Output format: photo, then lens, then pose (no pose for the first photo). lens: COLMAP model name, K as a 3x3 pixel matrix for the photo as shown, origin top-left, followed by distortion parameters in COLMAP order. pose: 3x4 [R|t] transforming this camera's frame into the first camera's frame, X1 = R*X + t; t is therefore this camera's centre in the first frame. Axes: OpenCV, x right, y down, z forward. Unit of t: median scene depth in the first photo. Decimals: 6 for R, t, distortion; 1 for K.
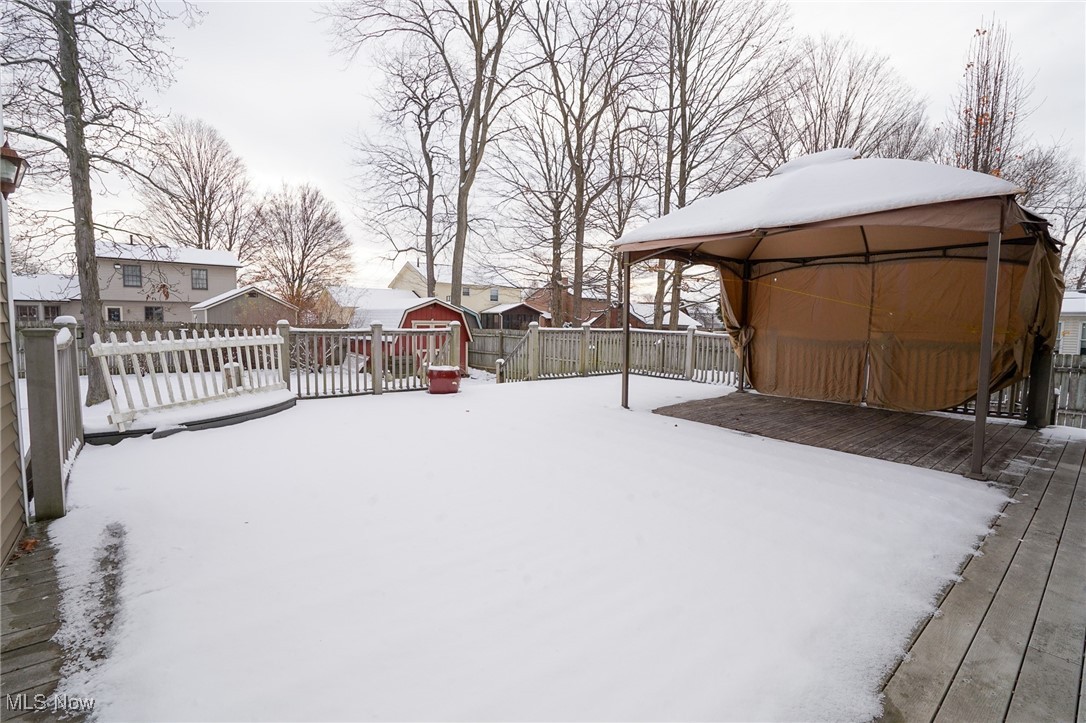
lens RADIAL K [[496.4, 0, 539.8], [0, 496.4, 360.4], [0, 0, 1]] dist [-0.035287, 0.007915]
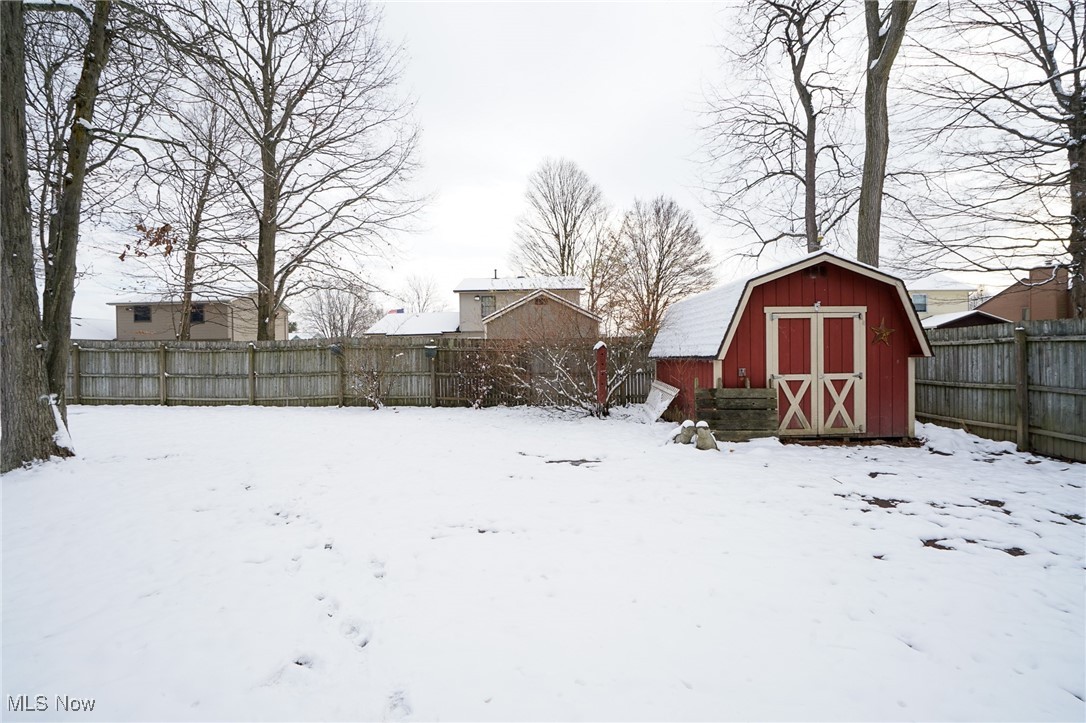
lens RADIAL K [[496.4, 0, 540.1], [0, 496.4, 346.9], [0, 0, 1]] dist [-0.035287, 0.007915]
pose [[0.744479, -0.032418, -0.666859, -0.064514], [-0.030331, 0.996147, -0.082287, -0.003033], [0.666957, 0.081487, 0.740627, 0.299450]]
